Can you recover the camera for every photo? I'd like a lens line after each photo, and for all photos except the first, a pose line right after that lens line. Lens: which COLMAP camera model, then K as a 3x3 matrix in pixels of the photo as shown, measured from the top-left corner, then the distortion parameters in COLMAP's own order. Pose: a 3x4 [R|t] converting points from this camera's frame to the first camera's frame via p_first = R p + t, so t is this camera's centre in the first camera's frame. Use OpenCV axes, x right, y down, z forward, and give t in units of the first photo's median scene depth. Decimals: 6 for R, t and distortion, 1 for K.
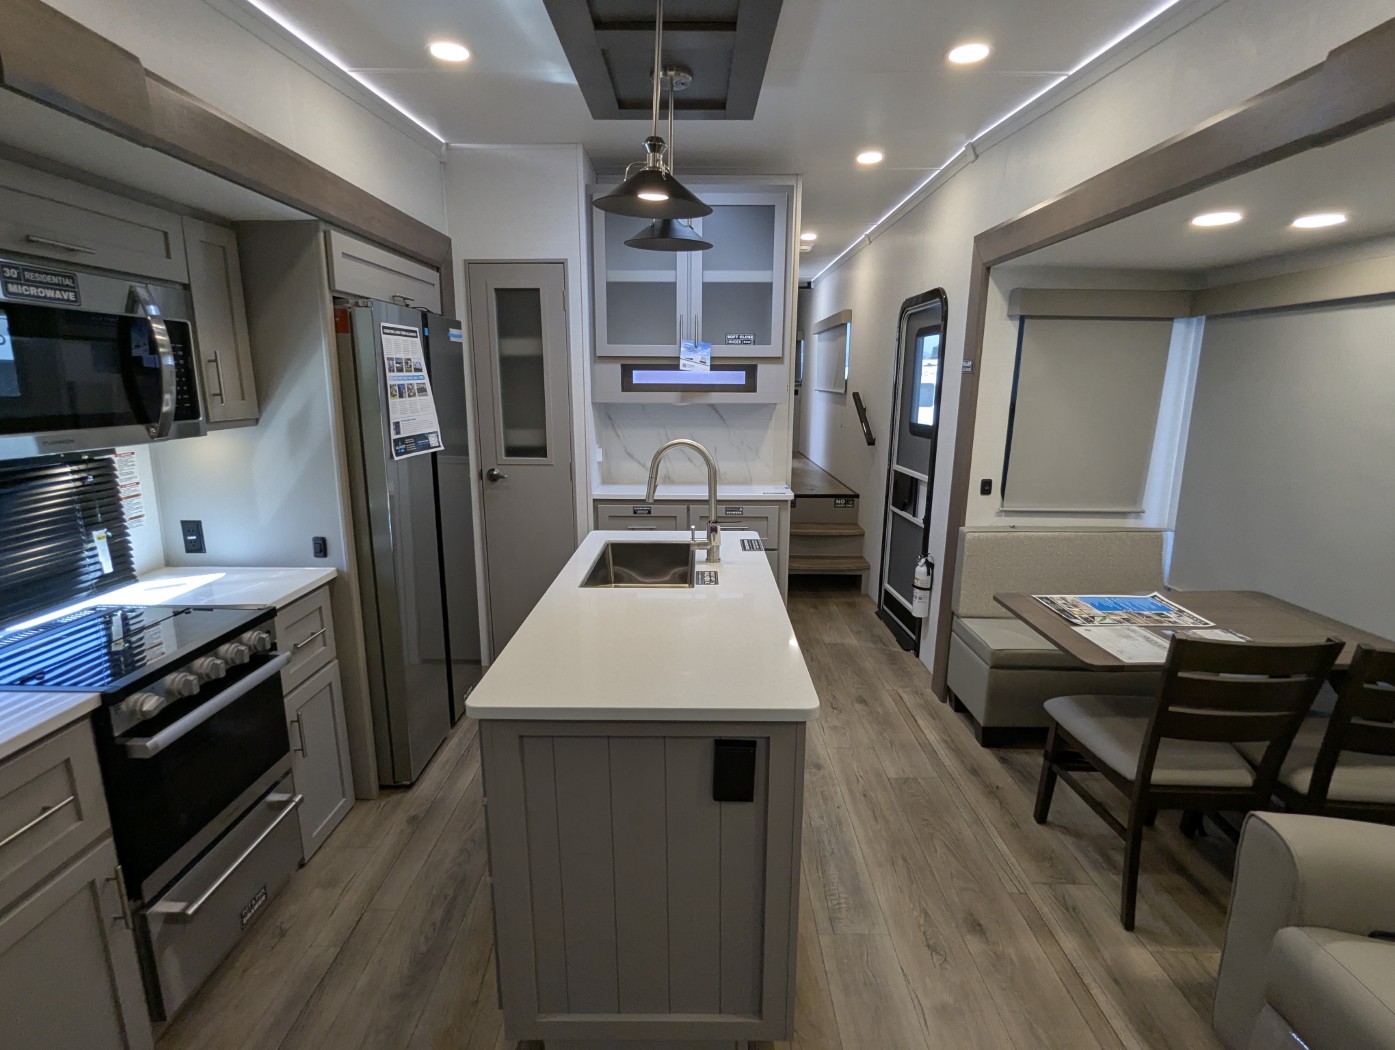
lens RADIAL K [[663.9, 0, 697.3], [0, 663.9, 527.0], [0, 0, 1]] dist [-0.002878, 0.002424]
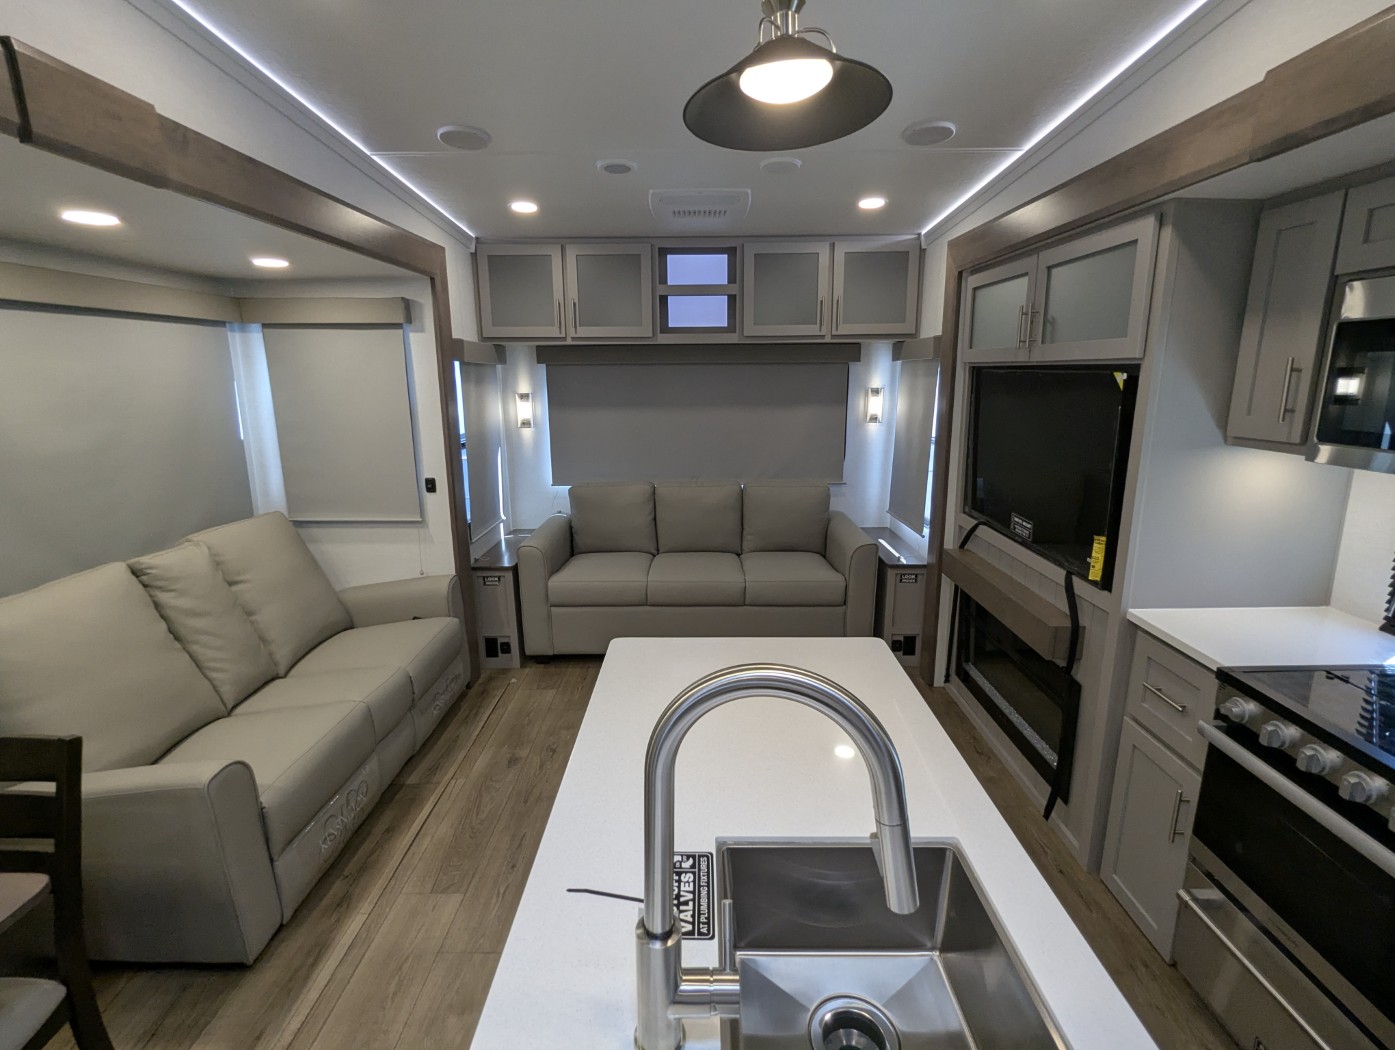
lens RADIAL K [[663.9, 0, 696.9], [0, 663.9, 528.2], [0, 0, 1]] dist [-0.002878, 0.002424]
pose [[-0.999993, -0.000017, 0.003843, 0.006756], [0.001657, 0.900243, 0.435385, -0.282467], [-0.003467, 0.435388, -0.900236, 1.173471]]
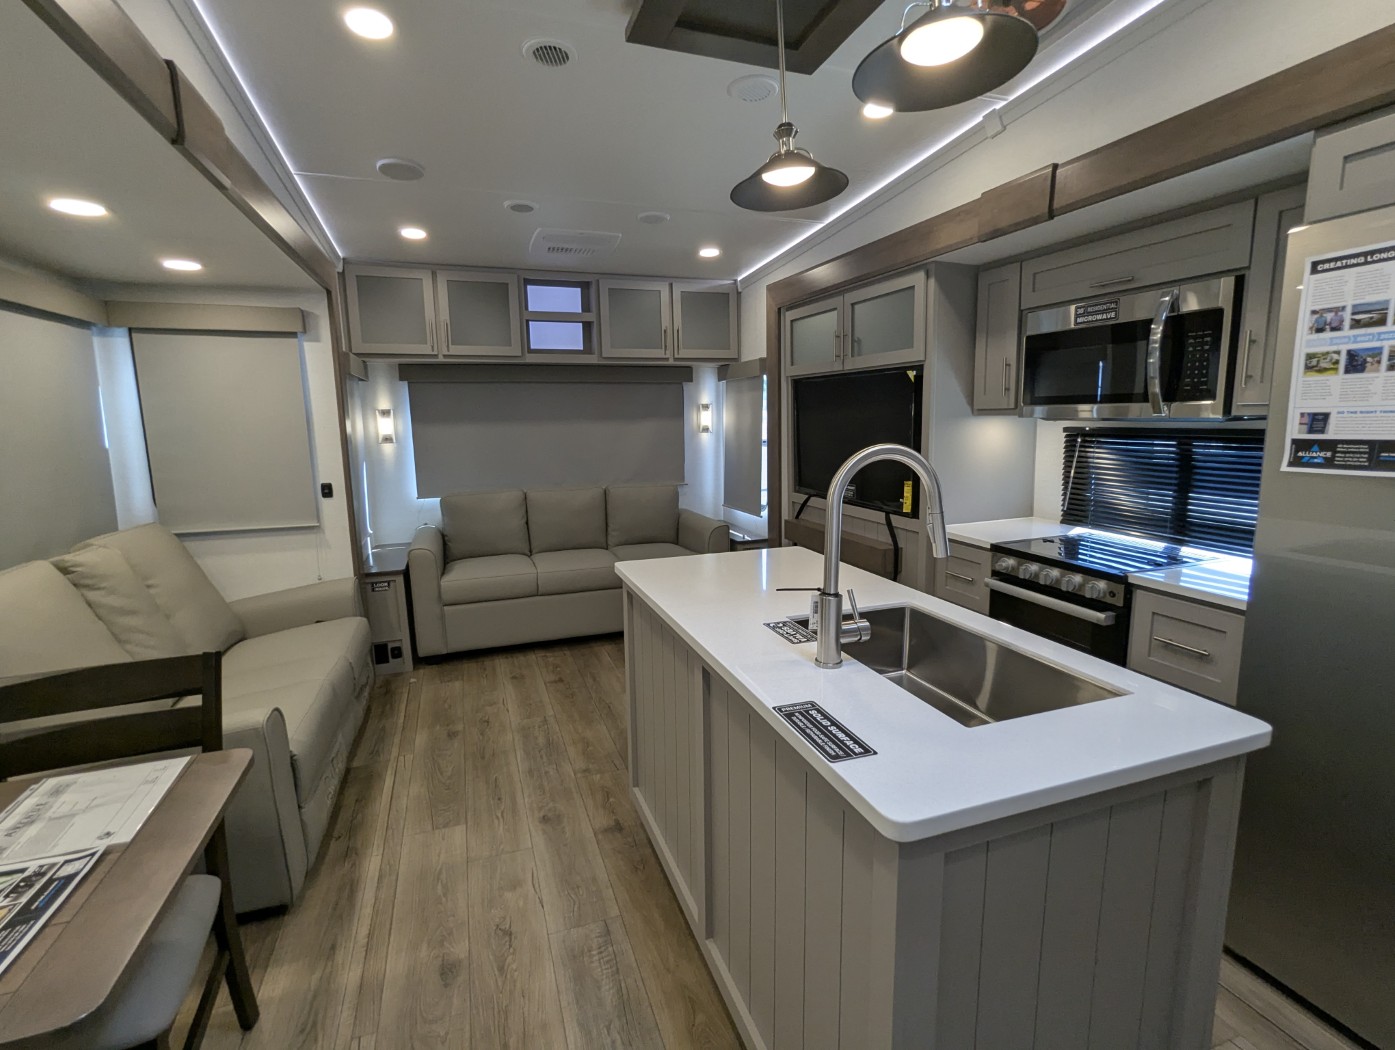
lens RADIAL K [[663.9, 0, 697.3], [0, 663.9, 528.3], [0, 0, 1]] dist [-0.002878, 0.002424]
pose [[-0.940610, 0.065662, -0.333077, 0.307444], [-0.064393, 0.928799, 0.364946, -0.252300], [0.333325, 0.364720, -0.869410, 1.415500]]
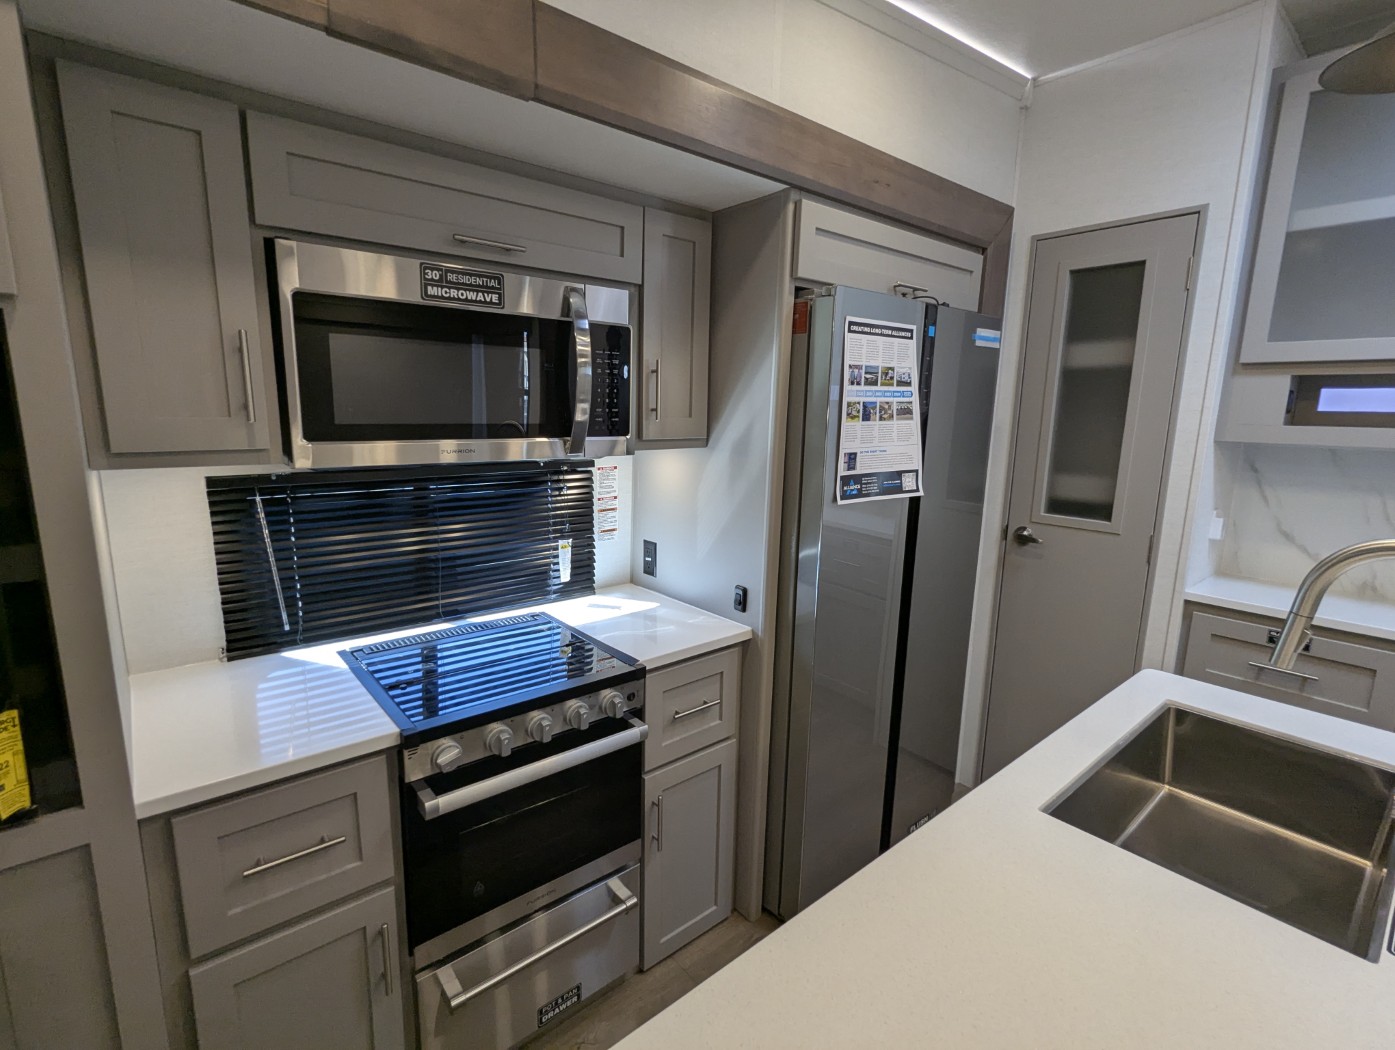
lens RADIAL K [[663.9, 0, 698.2], [0, 663.9, 525.7], [0, 0, 1]] dist [-0.002878, 0.002424]
pose [[0.648756, 0.143279, -0.747387, -0.006203], [-0.179538, 0.983209, 0.032643, -0.074906], [0.739514, 0.113007, 0.663587, 0.409636]]
